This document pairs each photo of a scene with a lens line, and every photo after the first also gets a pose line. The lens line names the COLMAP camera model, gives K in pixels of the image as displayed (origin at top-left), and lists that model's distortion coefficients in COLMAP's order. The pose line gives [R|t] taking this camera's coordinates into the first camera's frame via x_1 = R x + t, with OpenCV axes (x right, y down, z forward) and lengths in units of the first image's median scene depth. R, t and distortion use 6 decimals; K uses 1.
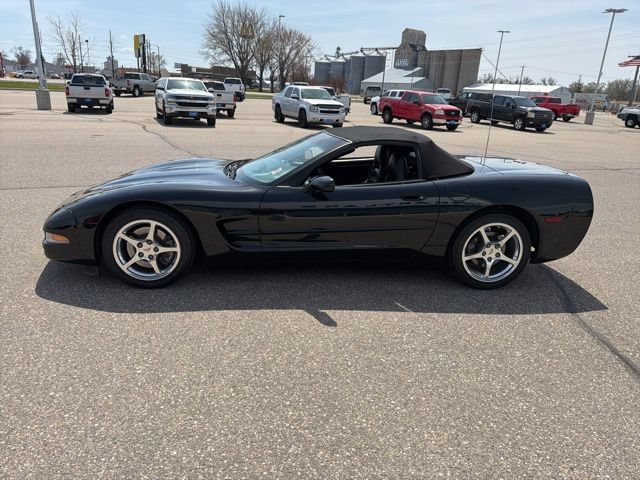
lens RADIAL K [[450.7, 0, 320.9], [0, 450.7, 245.3], [0, 0, 1]] dist [0.029032, -0.047164]
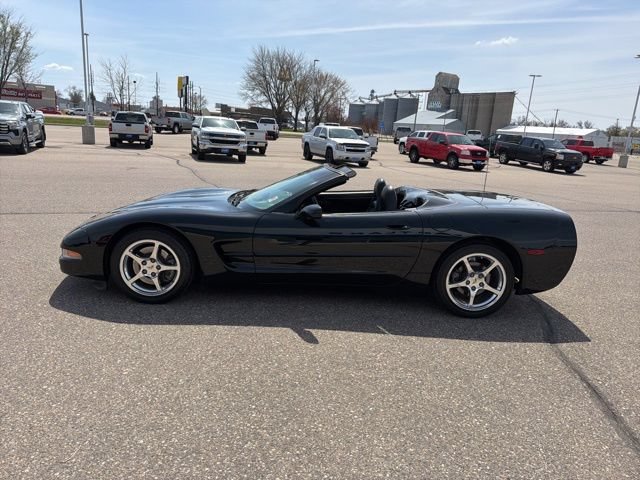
lens RADIAL K [[451.5, 0, 323.5], [0, 451.5, 242.0], [0, 0, 1]] dist [0.037957, -0.054791]
pose [[0.997615, 0.028942, -0.062655, 0.012397], [-0.034359, 0.995600, -0.087177, 0.003715], [0.059857, 0.089122, 0.994221, -0.008728]]
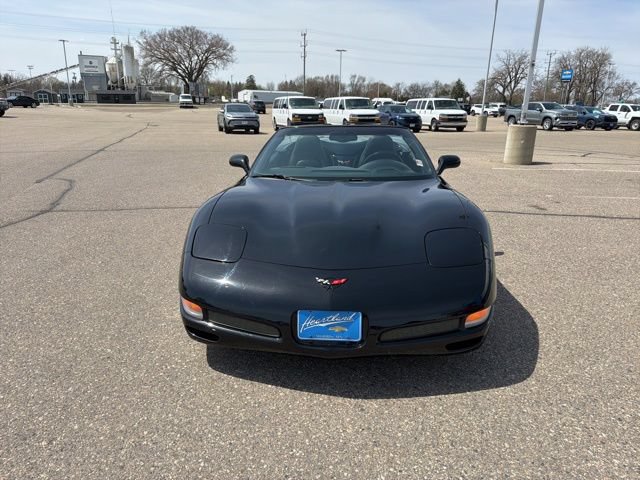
lens RADIAL K [[450.3, 0, 322.0], [0, 450.3, 240.3], [0, 0, 1]] dist [0.024702, -0.040949]
pose [[0.177575, -0.328467, 0.927673, -0.152207], [0.305973, 0.914362, 0.265184, -0.045133], [-0.935333, 0.236753, 0.262870, 0.127271]]
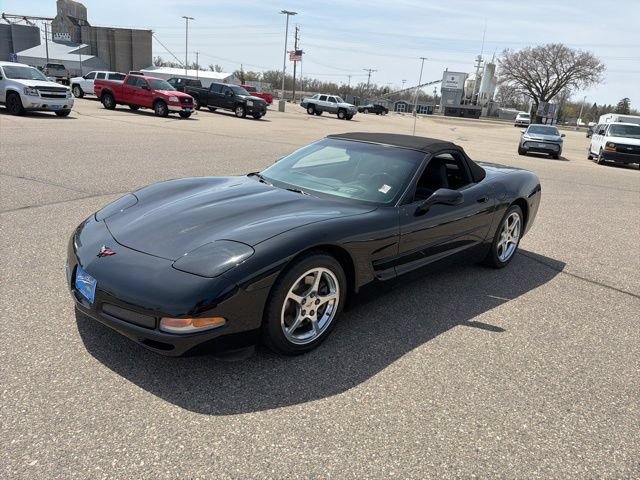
lens RADIAL K [[450.3, 0, 322.0], [0, 450.3, 240.3], [0, 0, 1]] dist [0.024702, -0.040949]
pose [[0.780914, -0.163582, 0.602839, -0.101724], [0.148590, 0.986044, 0.075083, -0.019387], [-0.606708, 0.030943, 0.794323, 0.044638]]
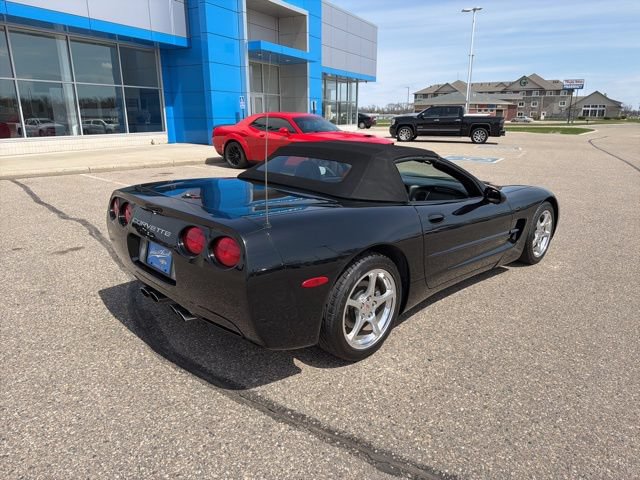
lens RADIAL K [[451.6, 0, 315.8], [0, 451.6, 241.4], [0, 0, 1]] dist [0.028987, -0.044168]
pose [[-0.787732, 0.103147, -0.607321, 0.112226], [-0.239461, 0.857074, 0.456160, -0.073395], [0.567571, 0.504761, -0.650445, 0.248770]]
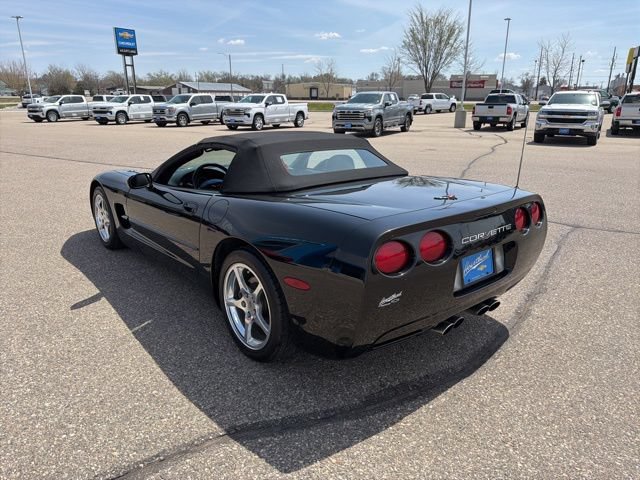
lens RADIAL K [[450.7, 0, 320.9], [0, 450.7, 245.3], [0, 0, 1]] dist [0.029032, -0.047164]
pose [[0.566256, 0.200958, -0.799356, 0.132049], [-0.234614, 0.969002, 0.077409, -0.020895], [0.790133, 0.143707, 0.595851, 0.088962]]
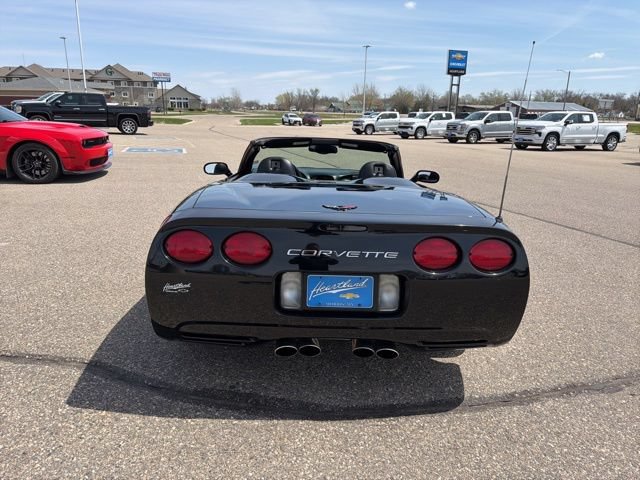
lens RADIAL K [[450.7, 0, 320.9], [0, 450.7, 245.3], [0, 0, 1]] dist [0.029032, -0.047164]
pose [[-0.071107, 0.221655, -0.972529, 0.149615], [-0.339198, 0.911518, 0.232551, -0.040263], [0.938024, 0.346416, 0.010370, 0.160522]]
